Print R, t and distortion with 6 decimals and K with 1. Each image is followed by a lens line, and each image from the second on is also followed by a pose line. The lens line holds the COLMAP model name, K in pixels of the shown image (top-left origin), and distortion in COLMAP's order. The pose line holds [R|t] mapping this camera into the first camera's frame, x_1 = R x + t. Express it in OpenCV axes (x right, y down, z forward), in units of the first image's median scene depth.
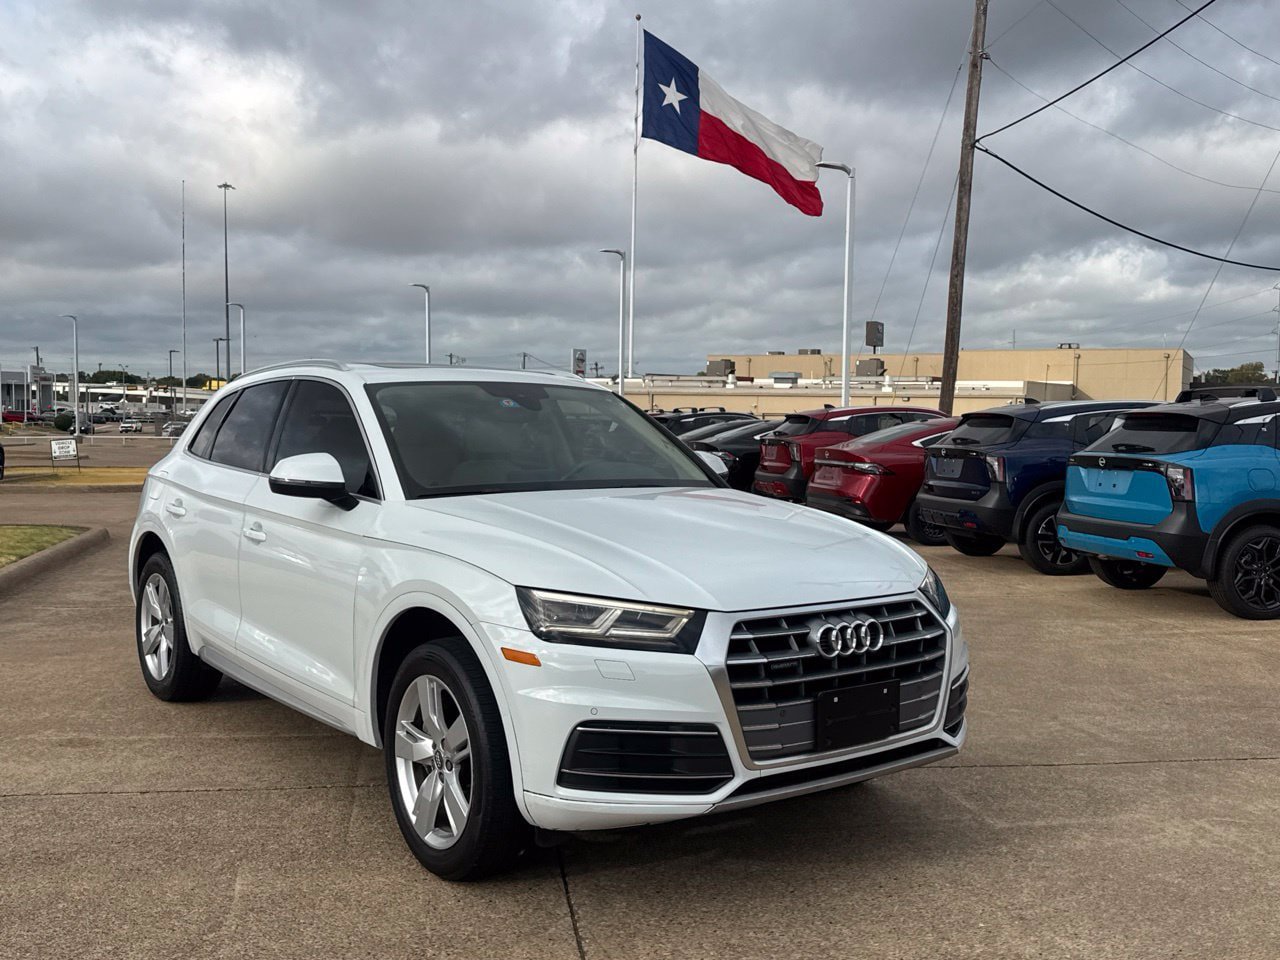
lens RADIAL K [[1212.9, 0, 616.3], [0, 1212.9, 458.5], [0, 0, 1]] dist [0.050774, 0.000000]
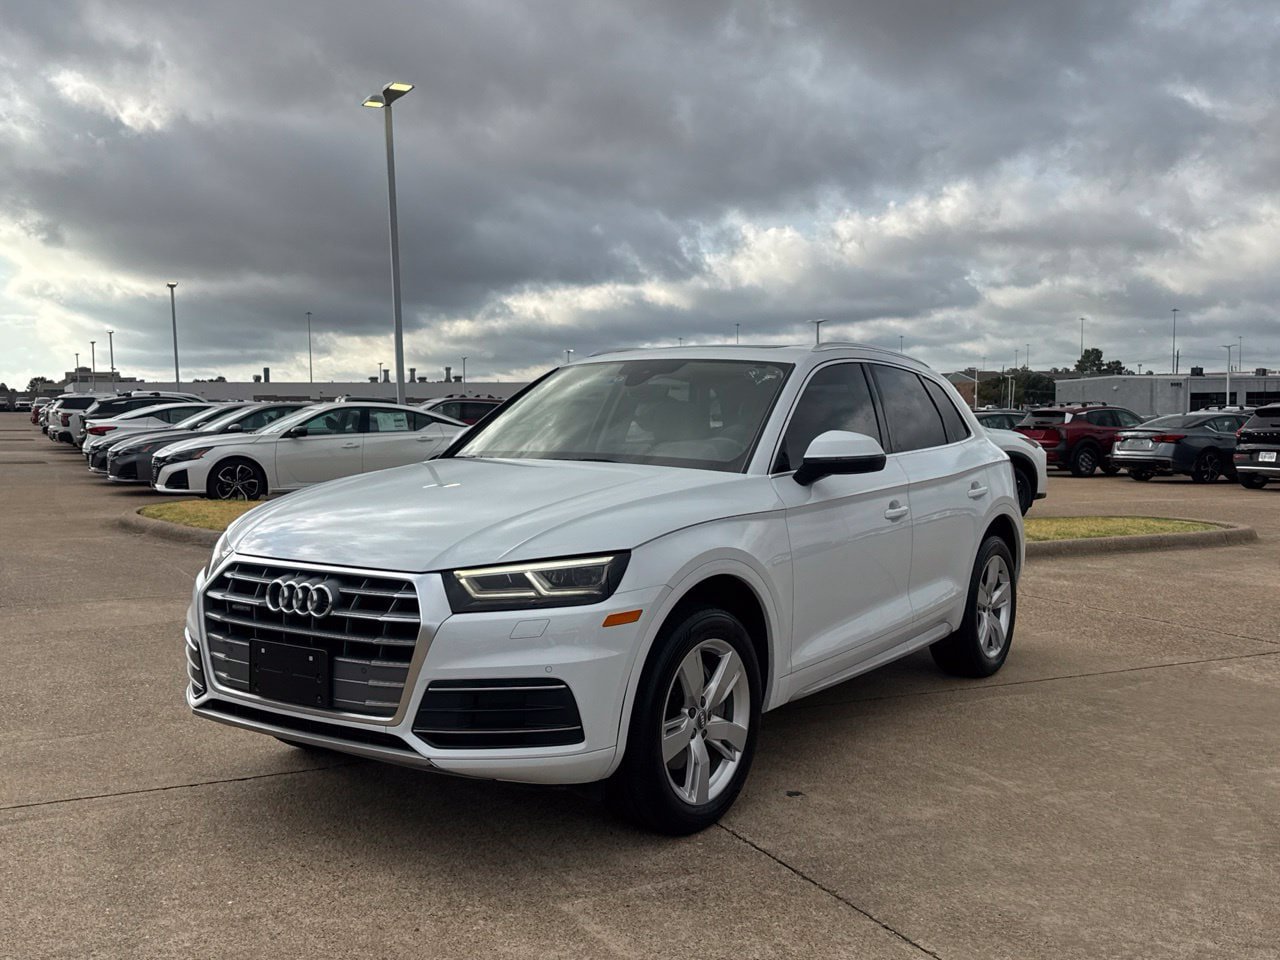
lens RADIAL K [[1212.3, 0, 635.0], [0, 1212.3, 534.6], [0, 0, 1]] dist [0.053474, 0.000000]
pose [[0.317247, 0.082170, -0.944776, 0.980212], [-0.031432, 0.996603, 0.076123, 0.008782], [0.947822, 0.005546, 0.318752, 0.758524]]
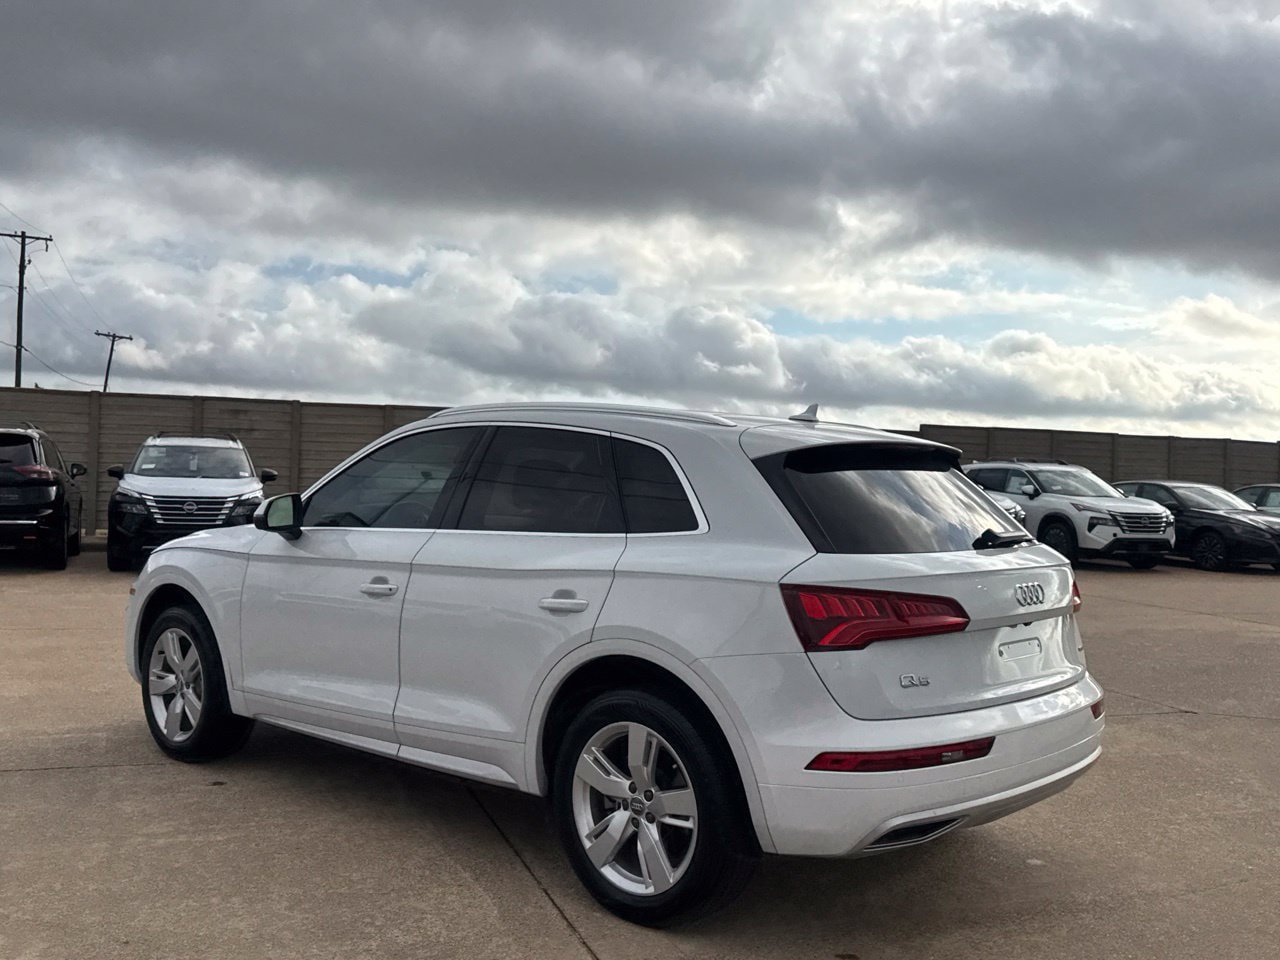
lens RADIAL K [[1214.7, 0, 638.7], [0, 1214.7, 516.1], [0, 0, 1]] dist [0.053713, 0.000000]
pose [[-0.978636, -0.035572, -0.202500, -0.001930], [-0.049917, 0.996559, 0.066177, -0.074601], [0.199449, 0.074871, -0.977044, 2.381808]]
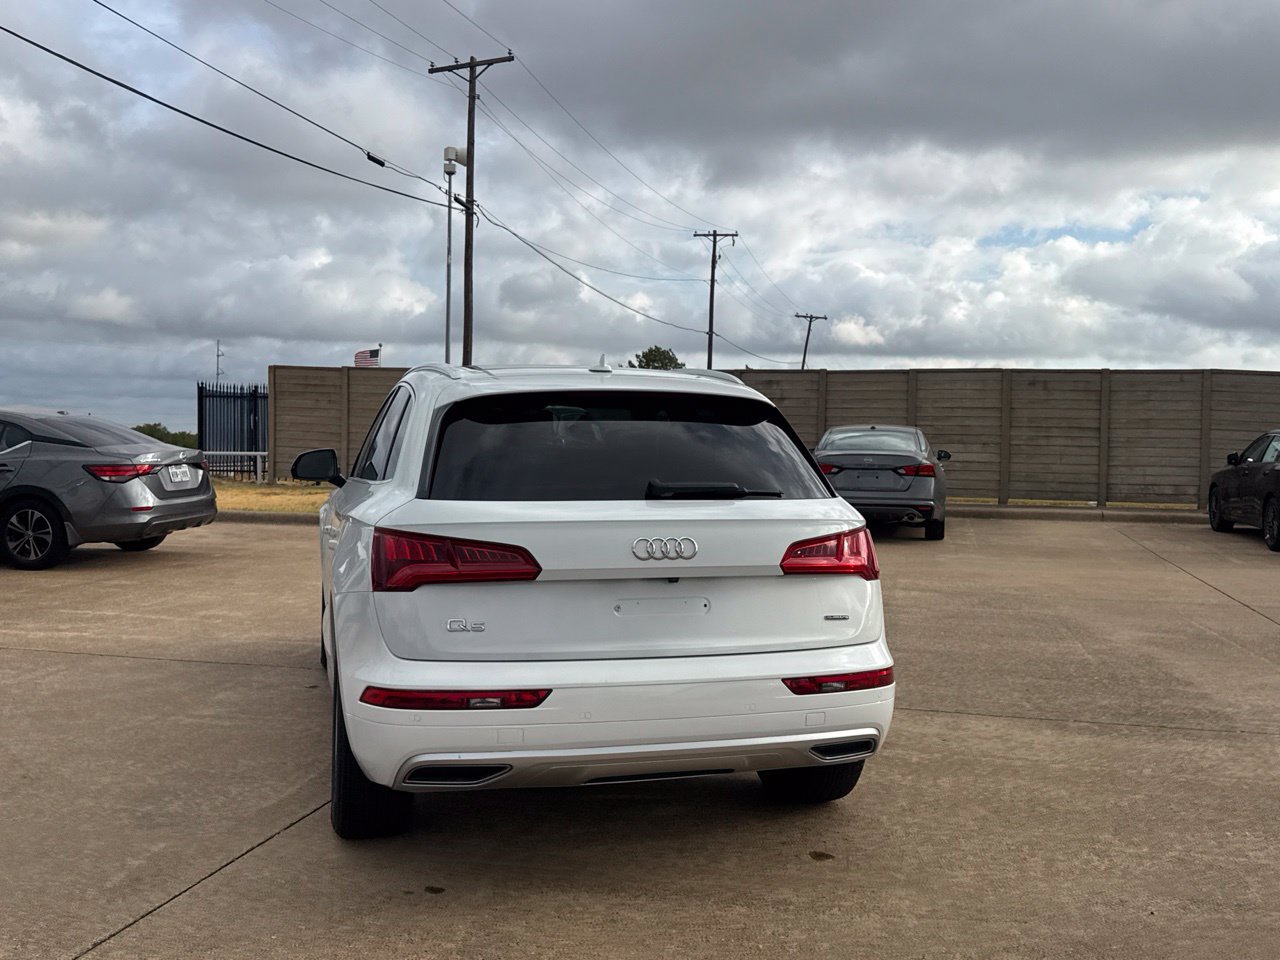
lens RADIAL K [[1212.3, 0, 633.8], [0, 1212.3, 456.7], [0, 0, 1]] dist [0.053474, 0.000000]
pose [[-0.928169, -0.036900, 0.370326, -0.722728], [-0.014492, 0.997901, 0.063111, -0.087816], [-0.371877, 0.053211, -0.926756, 2.347460]]
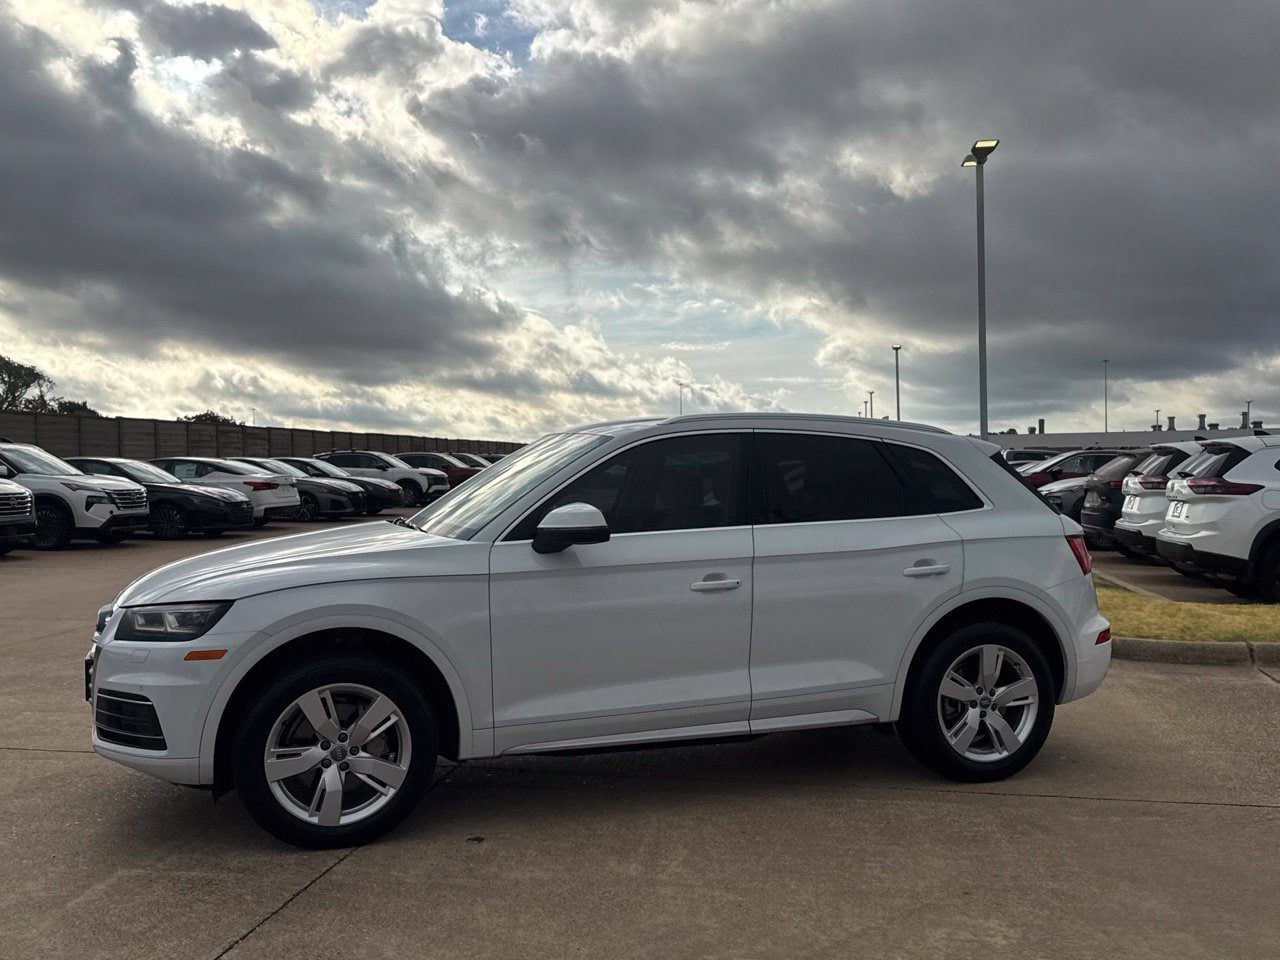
lens RADIAL K [[1214.7, 0, 629.1], [0, 1214.7, 551.3], [0, 0, 1]] dist [0.053713, 0.000000]
pose [[-0.304218, 0.055967, -0.950957, 1.065390], [-0.035412, 0.996918, 0.070001, -0.039646], [0.951944, 0.054971, -0.301298, 1.594924]]
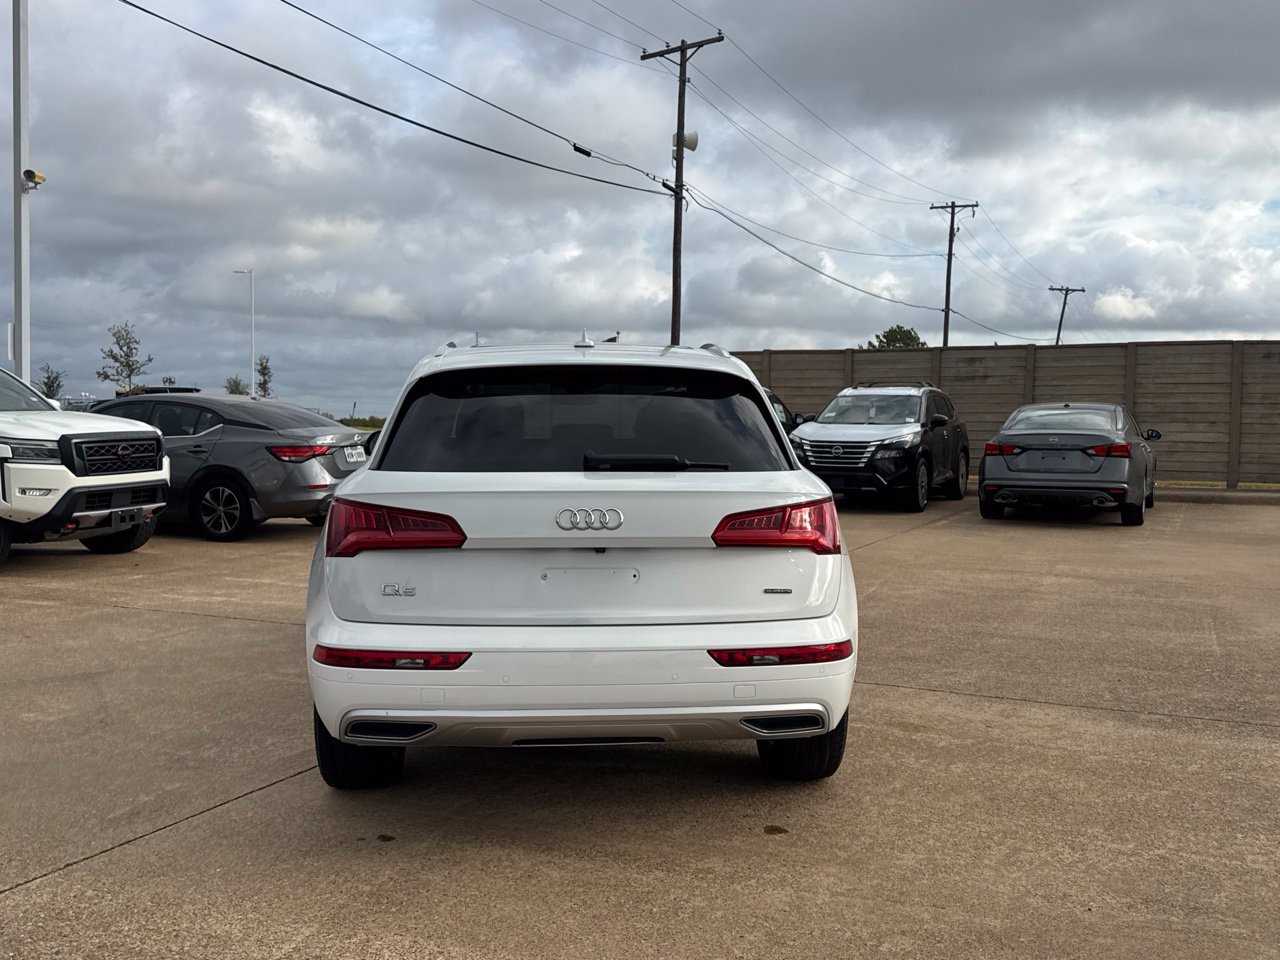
lens RADIAL K [[1212.3, 0, 631.7], [0, 1212.3, 465.6], [0, 0, 1]] dist [0.053474, 0.000000]
pose [[-0.834134, -0.044518, 0.549763, -0.917196], [0.002504, 0.996421, 0.084486, -0.081262], [-0.551557, 0.071850, -0.831037, 2.258774]]
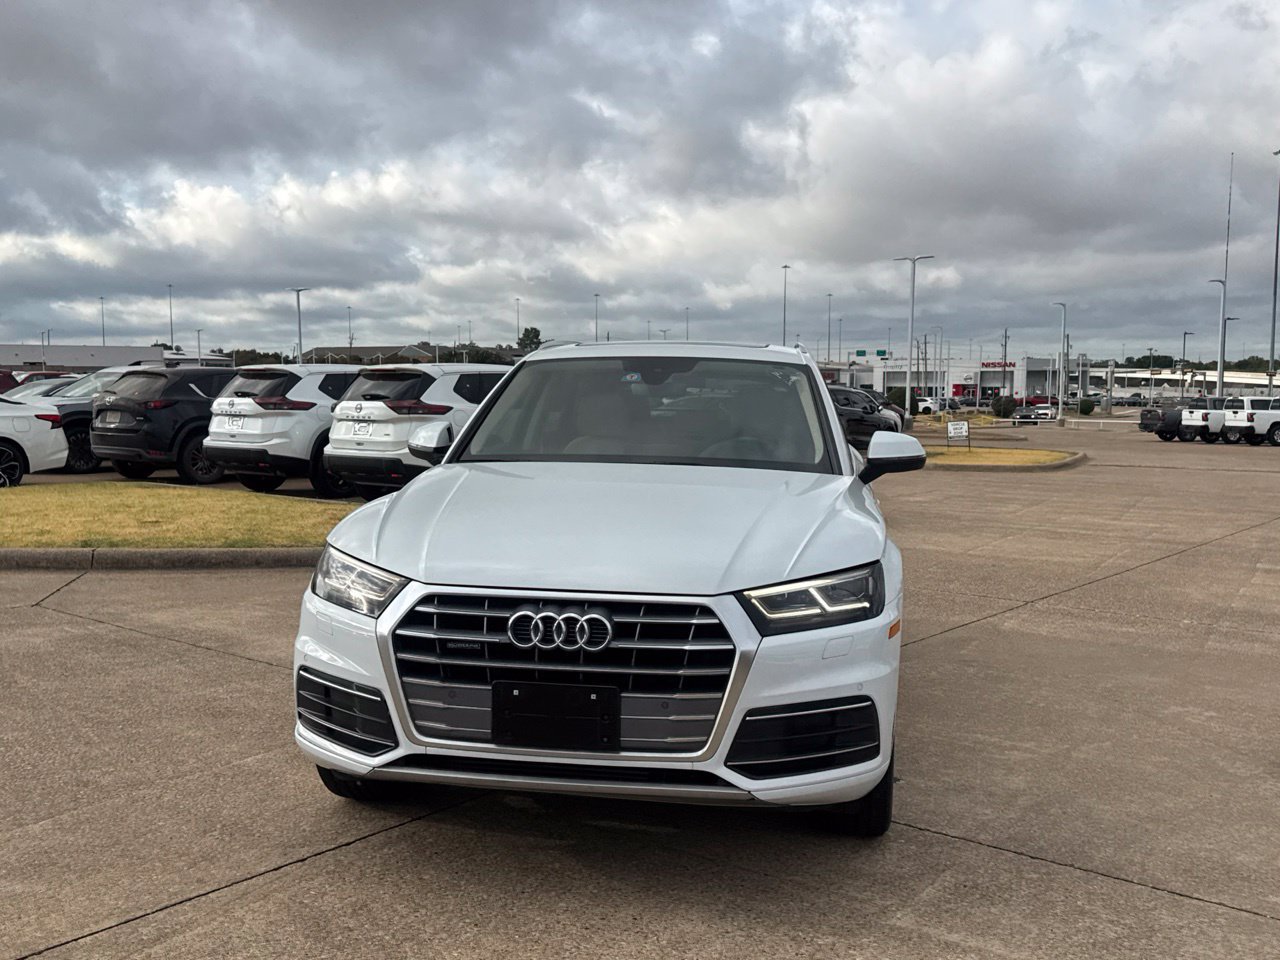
lens RADIAL K [[1212.9, 0, 629.8], [0, 1212.9, 477.1], [0, 0, 1]] dist [0.050774, 0.000000]
pose [[0.693764, 0.048468, -0.718570, 0.699141], [-0.028643, 0.998800, 0.039716, -0.003000], [0.719633, -0.006972, 0.694320, 0.332636]]
